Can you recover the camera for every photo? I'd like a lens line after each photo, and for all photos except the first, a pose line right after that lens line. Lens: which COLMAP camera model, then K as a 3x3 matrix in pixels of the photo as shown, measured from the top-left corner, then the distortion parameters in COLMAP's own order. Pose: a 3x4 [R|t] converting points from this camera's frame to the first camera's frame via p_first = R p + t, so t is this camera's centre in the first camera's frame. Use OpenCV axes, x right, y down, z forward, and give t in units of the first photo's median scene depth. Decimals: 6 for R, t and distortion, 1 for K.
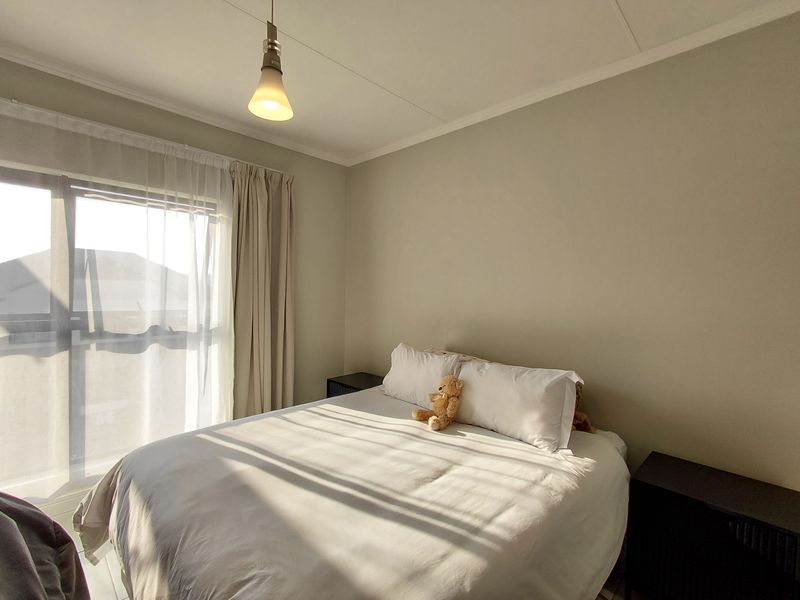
lens RADIAL K [[367.8, 0, 400.0], [0, 367.8, 300.0], [0, 0, 1]] dist [-0.000832, -0.000228]
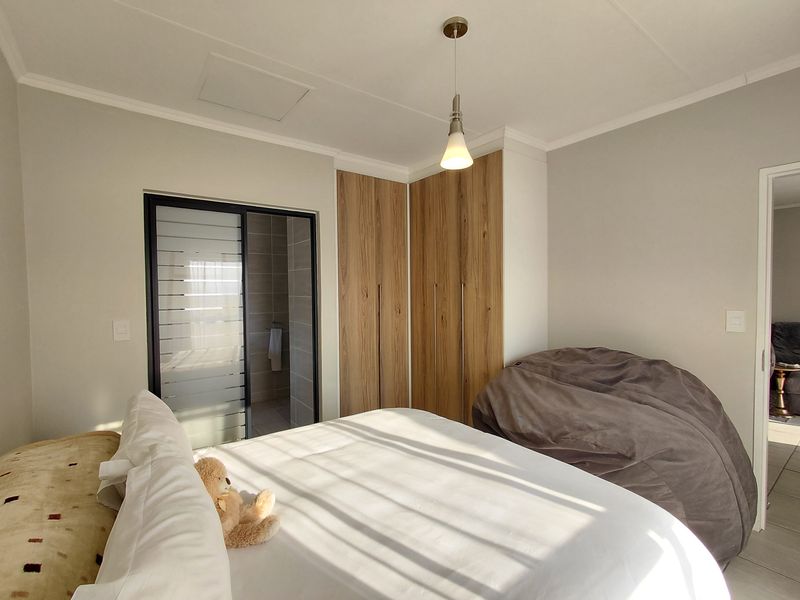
lens RADIAL K [[367.8, 0, 400.0], [0, 367.8, 300.0], [0, 0, 1]] dist [-0.000832, -0.000228]
pose [[-0.988345, -0.011010, 0.151833, -0.273051], [-0.003311, 0.998700, 0.050865, -0.068930], [-0.152195, 0.049770, -0.987097, 1.790094]]
